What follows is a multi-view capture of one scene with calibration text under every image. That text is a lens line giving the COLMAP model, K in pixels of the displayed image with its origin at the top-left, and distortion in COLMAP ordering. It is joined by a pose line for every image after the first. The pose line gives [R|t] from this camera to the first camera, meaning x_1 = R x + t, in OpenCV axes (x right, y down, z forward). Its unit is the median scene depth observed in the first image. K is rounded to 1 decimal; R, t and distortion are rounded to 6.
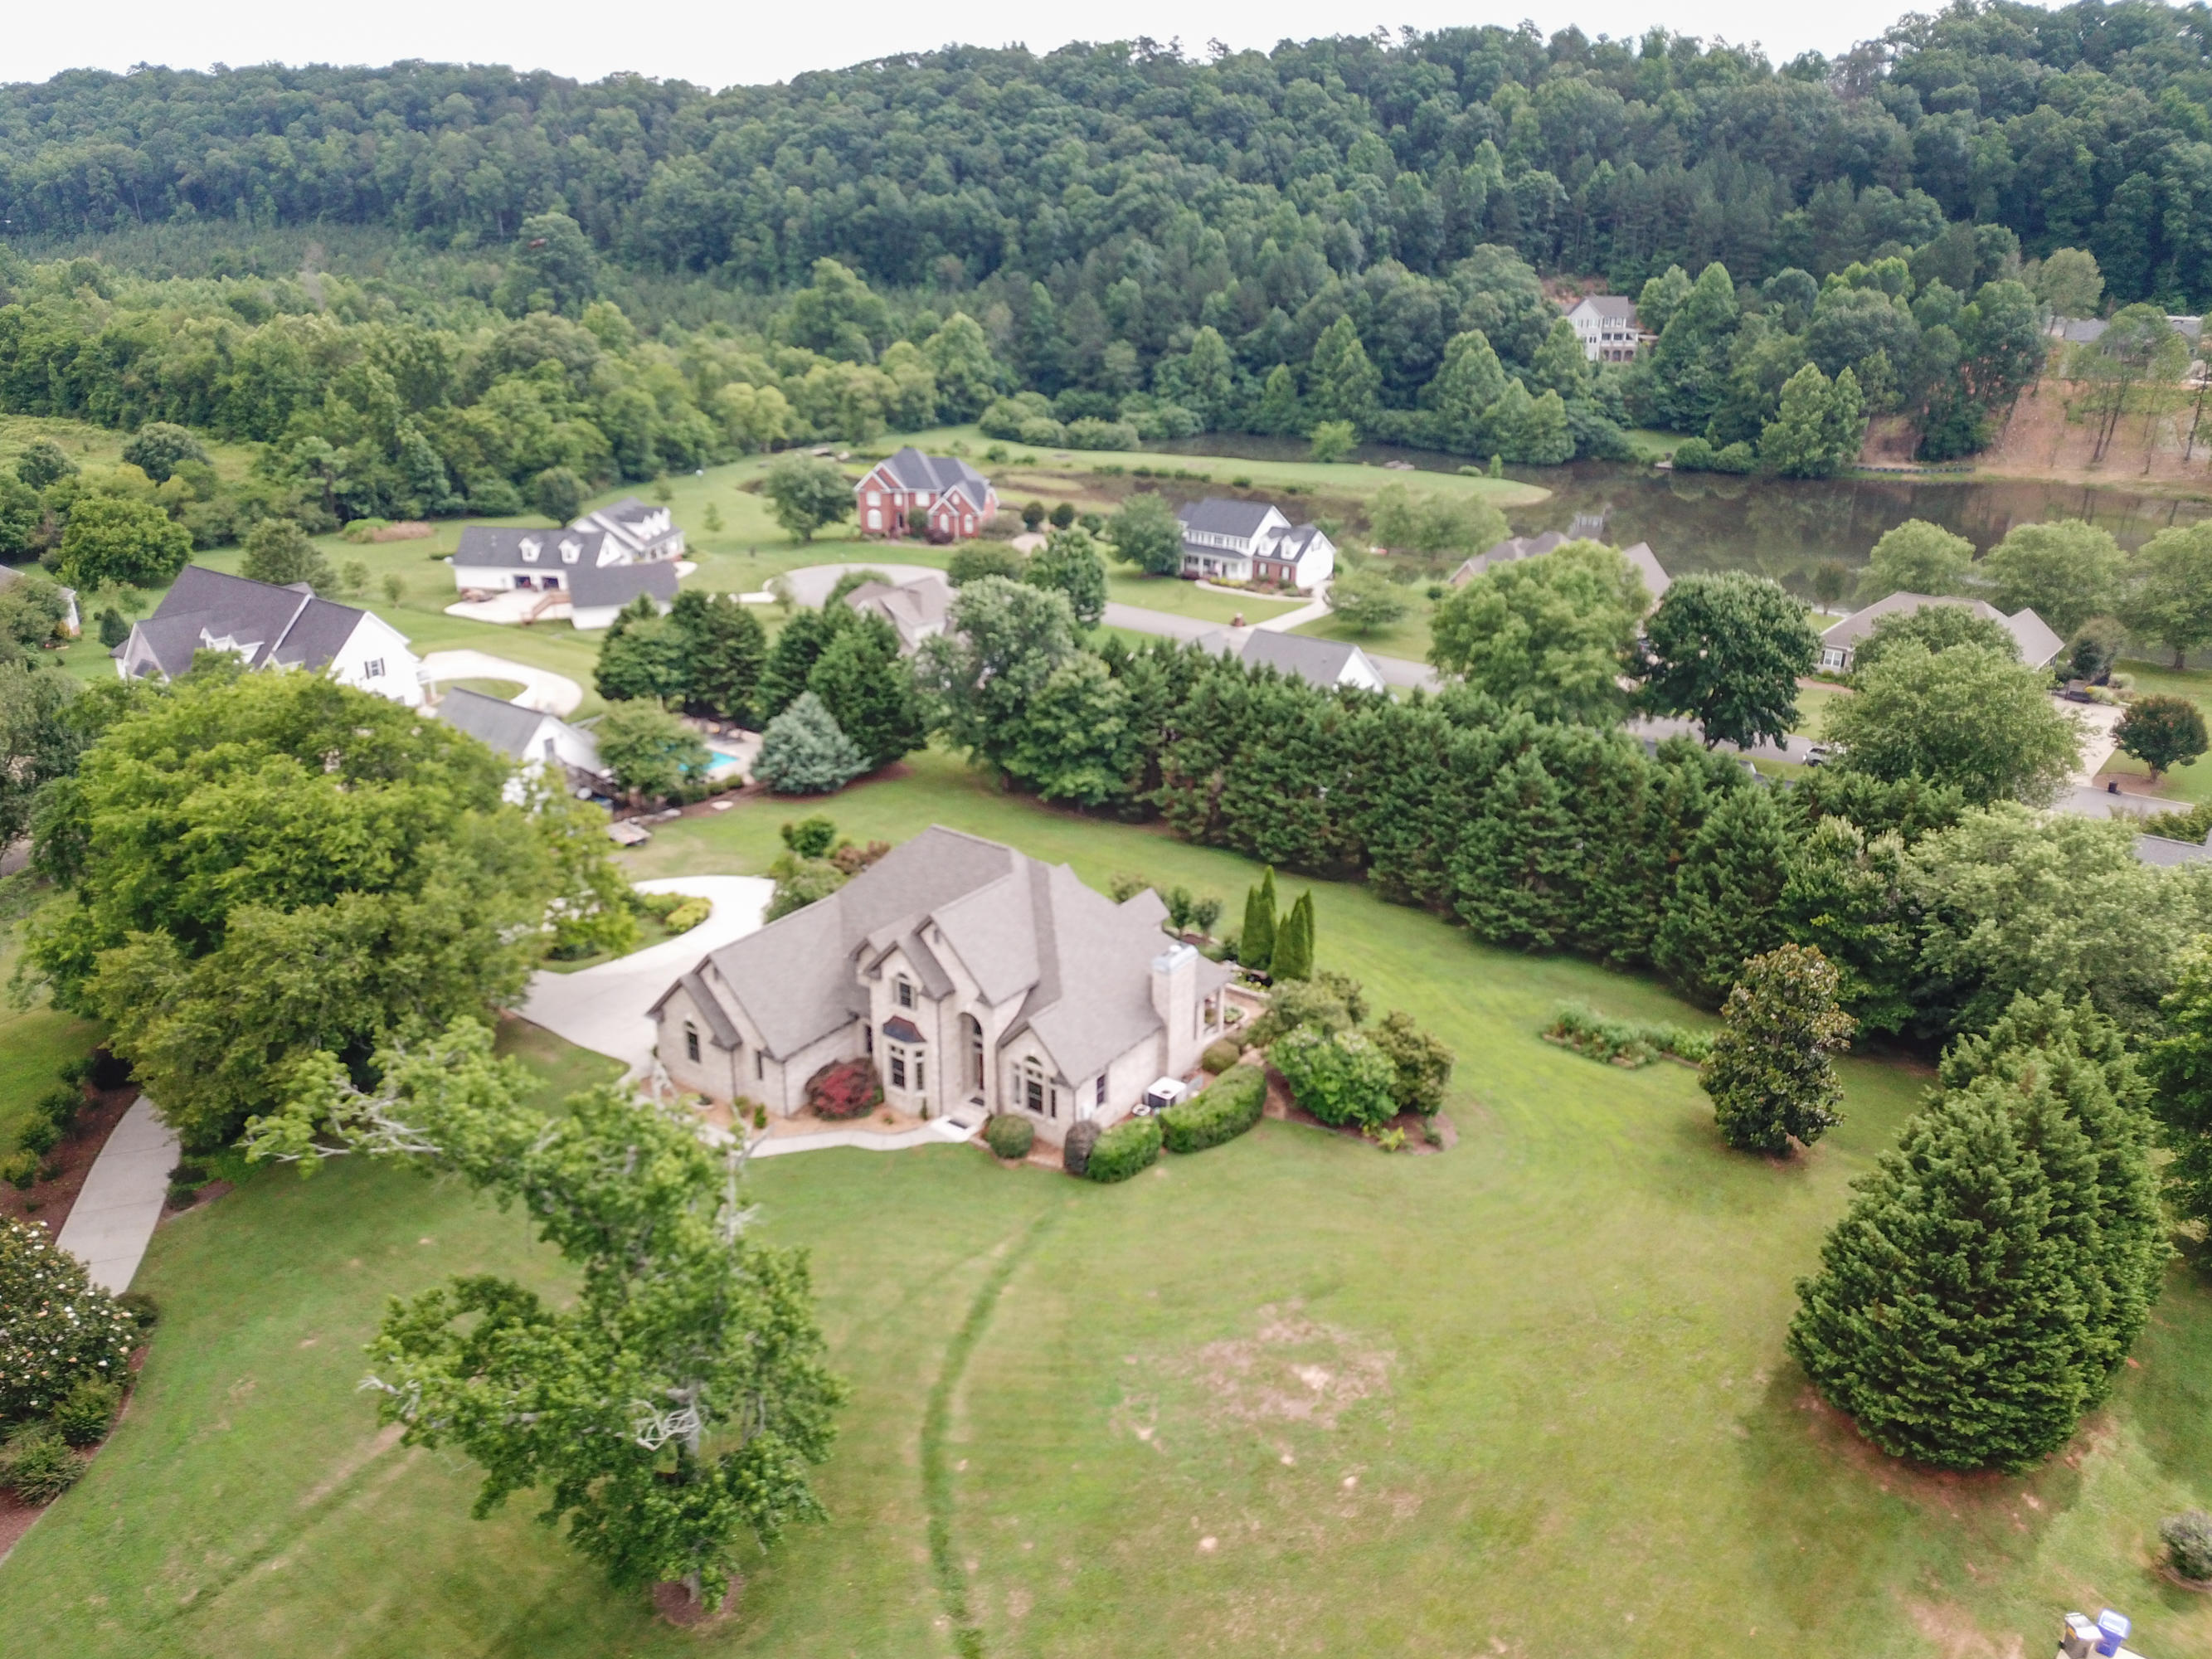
lens RADIAL K [[1665.7, 0, 1085.0], [0, 1665.7, 827.8], [0, 0, 1]] dist [0.036340, -0.009011]
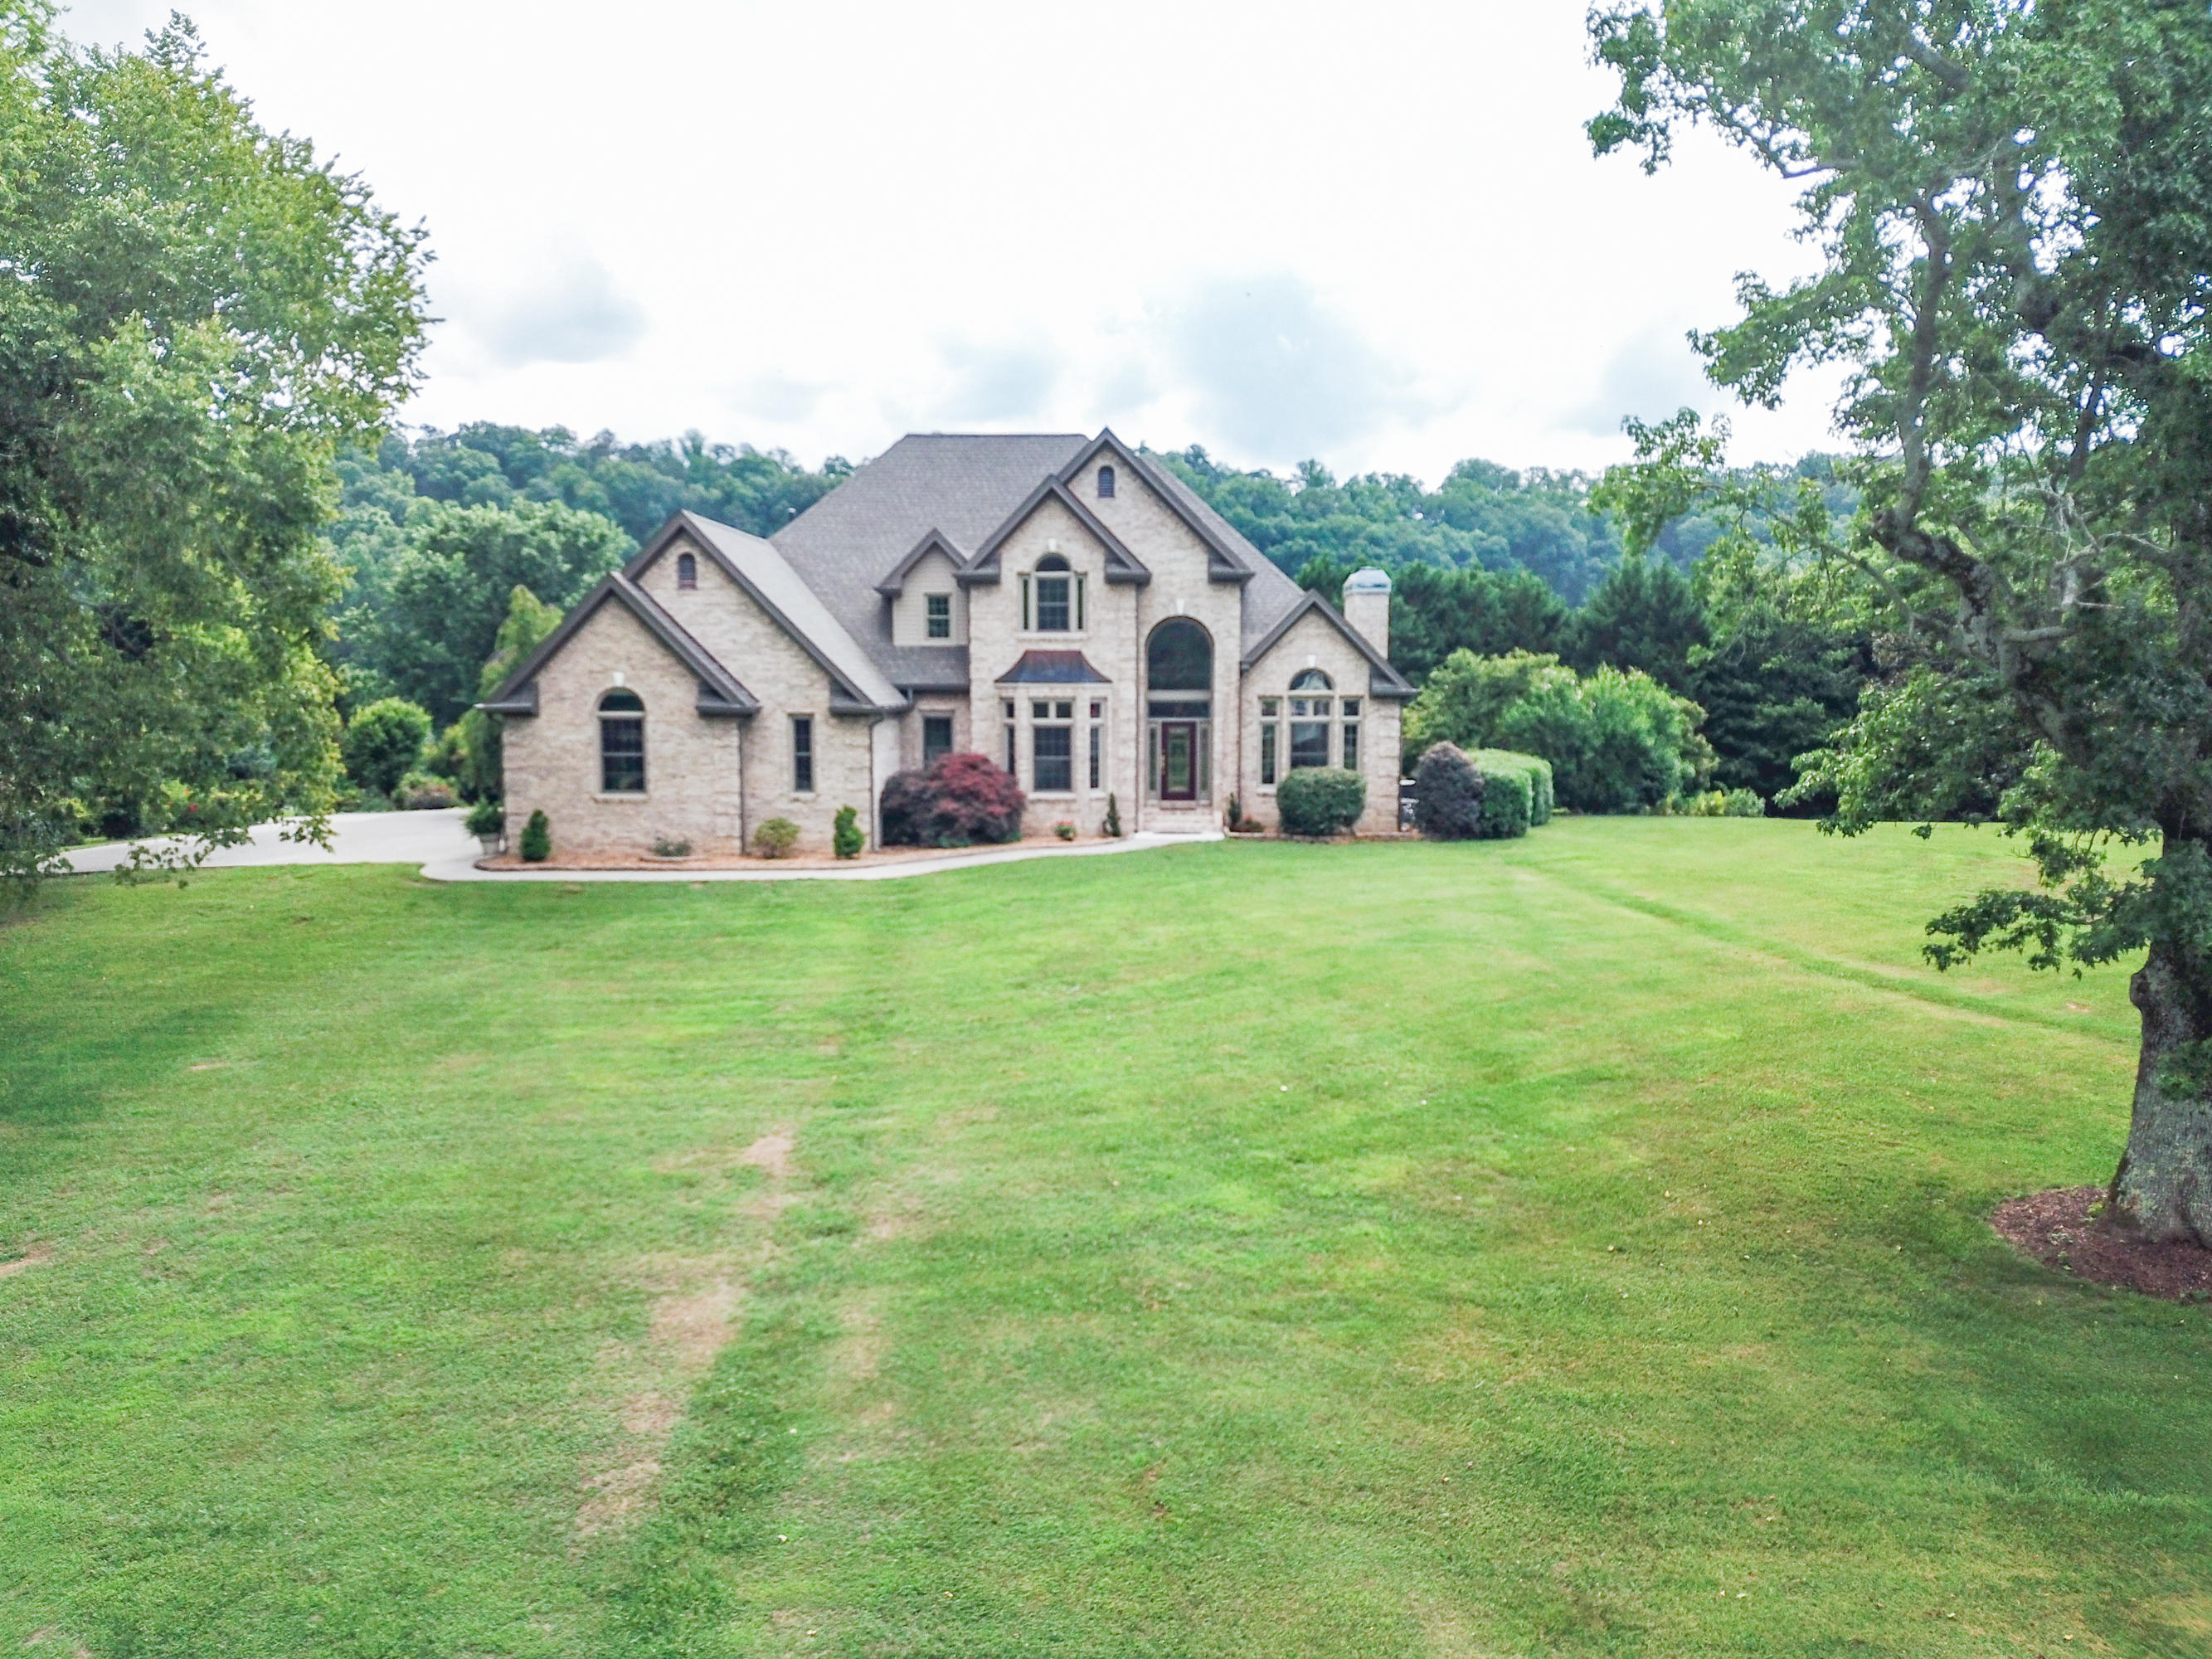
lens RADIAL K [[1665.7, 0, 1074.0], [0, 1665.7, 805.3], [0, 0, 1]] dist [0.036340, -0.009011]
pose [[0.825010, -0.038260, 0.563822, -0.114974], [0.204350, 0.950390, -0.234522, 0.081586], [-0.526877, 0.308700, 0.791899, 0.167714]]
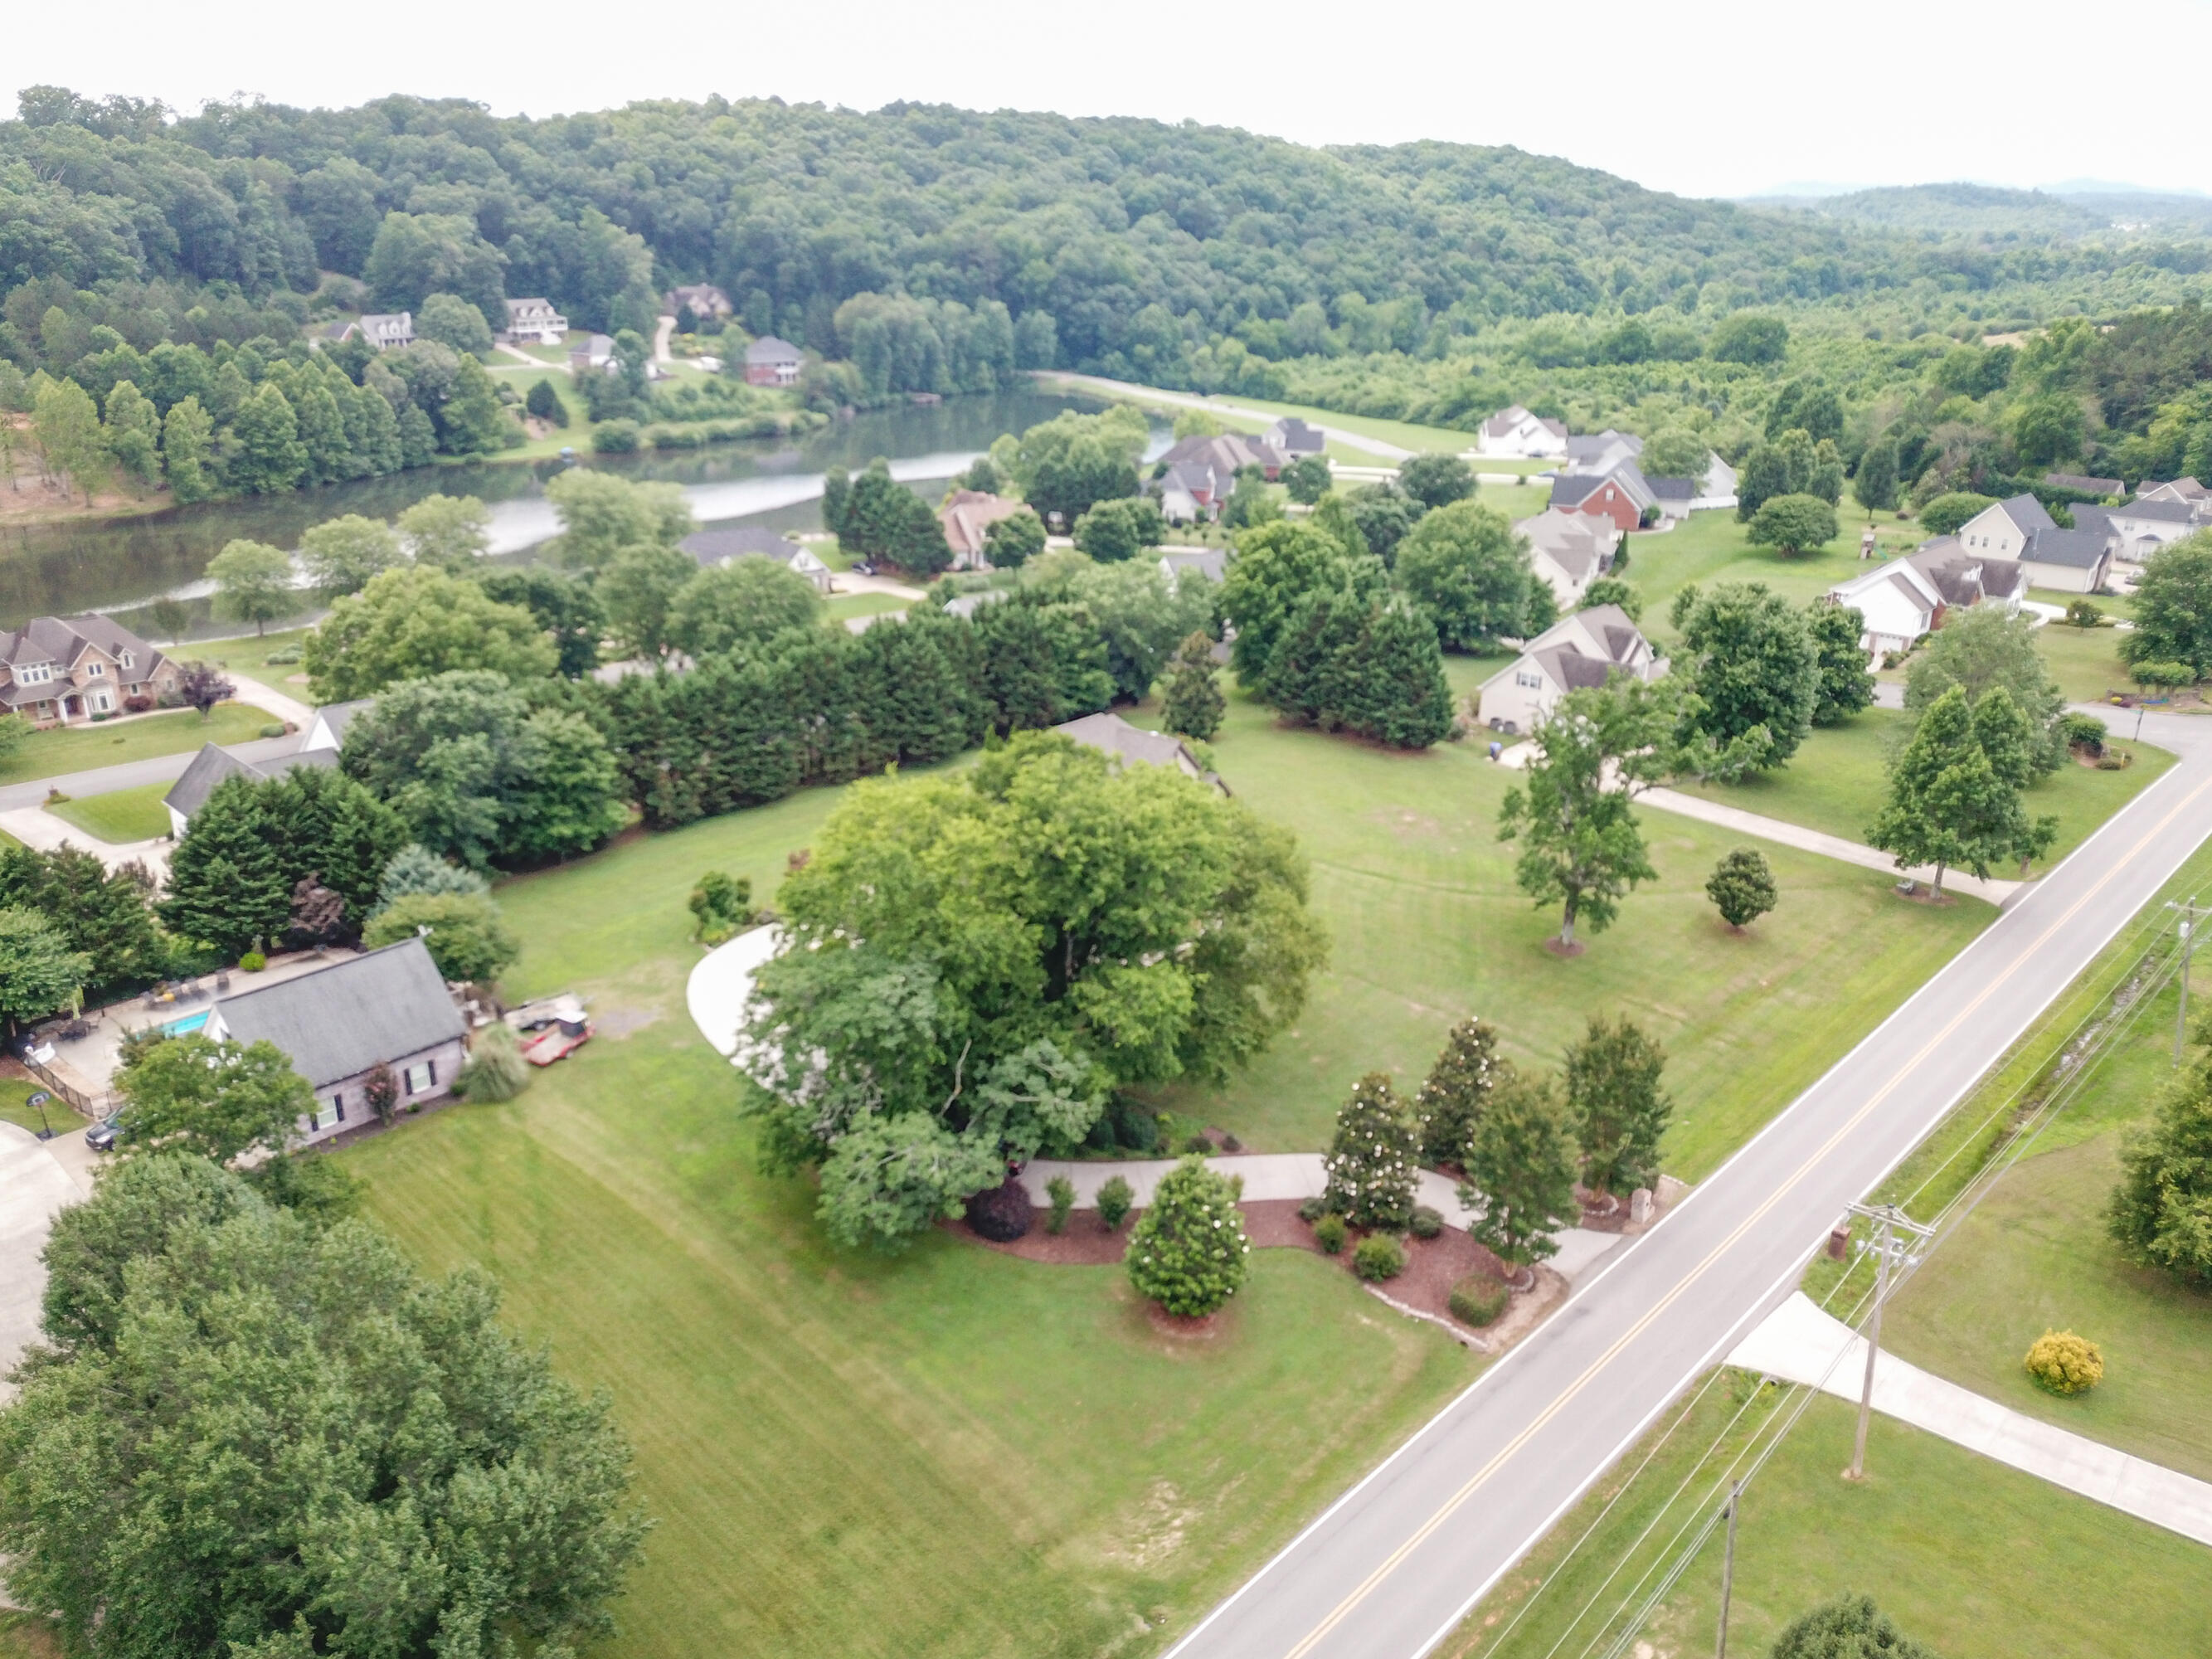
lens RADIAL K [[1665.7, 0, 1098.3], [0, 1665.7, 794.0], [0, 0, 1]] dist [0.036340, -0.009011]
pose [[0.083917, -0.320691, 0.943459, -0.437054], [0.356474, 0.893803, 0.272106, -0.098056], [-0.930529, 0.313485, 0.189323, 0.218571]]
